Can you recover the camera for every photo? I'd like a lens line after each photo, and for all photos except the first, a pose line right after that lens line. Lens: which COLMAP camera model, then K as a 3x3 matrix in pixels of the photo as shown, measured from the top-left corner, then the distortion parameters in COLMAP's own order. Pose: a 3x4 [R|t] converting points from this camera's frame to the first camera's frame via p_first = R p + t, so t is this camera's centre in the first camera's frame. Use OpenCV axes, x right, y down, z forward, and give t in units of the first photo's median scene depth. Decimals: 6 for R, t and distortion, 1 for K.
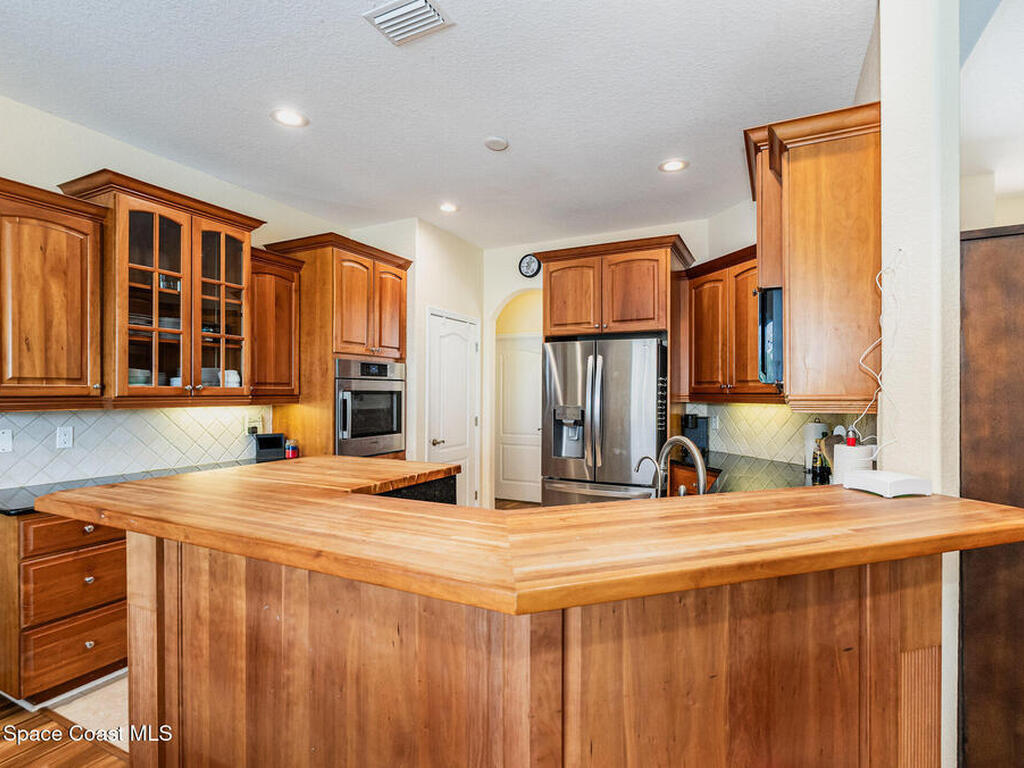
lens RADIAL K [[519.9, 0, 514.3], [0, 519.9, 386.9], [0, 0, 1]] dist [0.004130, -0.000178]
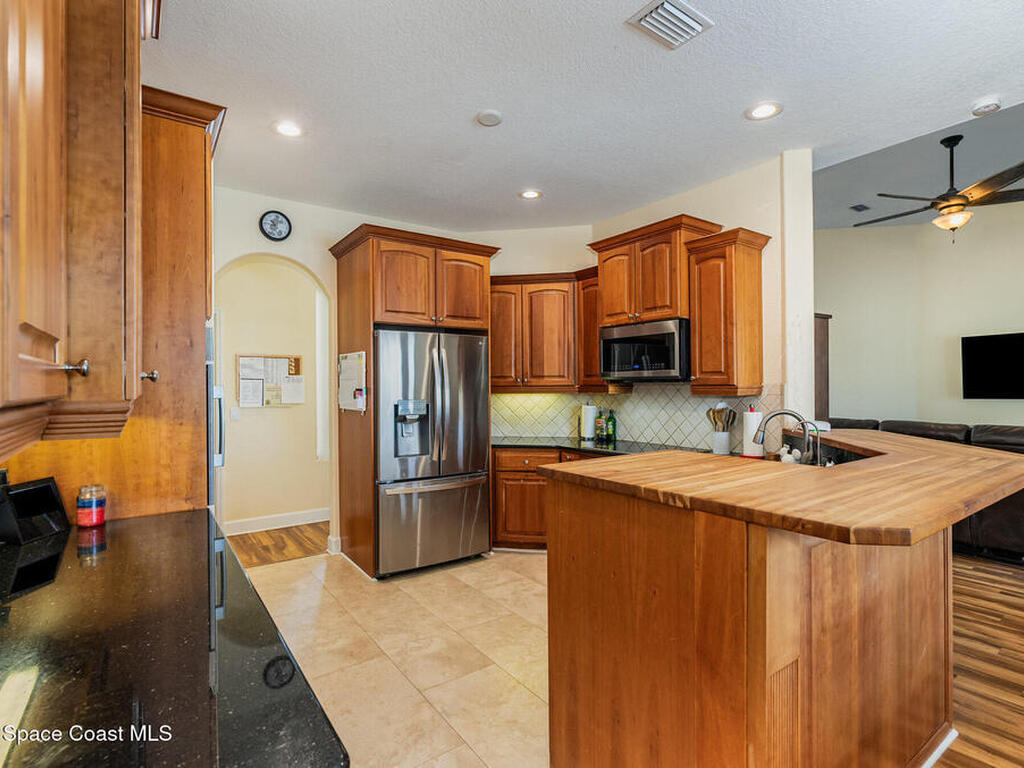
lens RADIAL K [[519.9, 0, 514.0], [0, 519.9, 384.1], [0, 0, 1]] dist [0.004130, -0.000178]
pose [[0.460610, 0.000277, 0.887603, -0.642149], [0.001114, 0.999999, -0.000890, 0.008126], [-0.887602, 0.001399, 0.460609, 0.413444]]
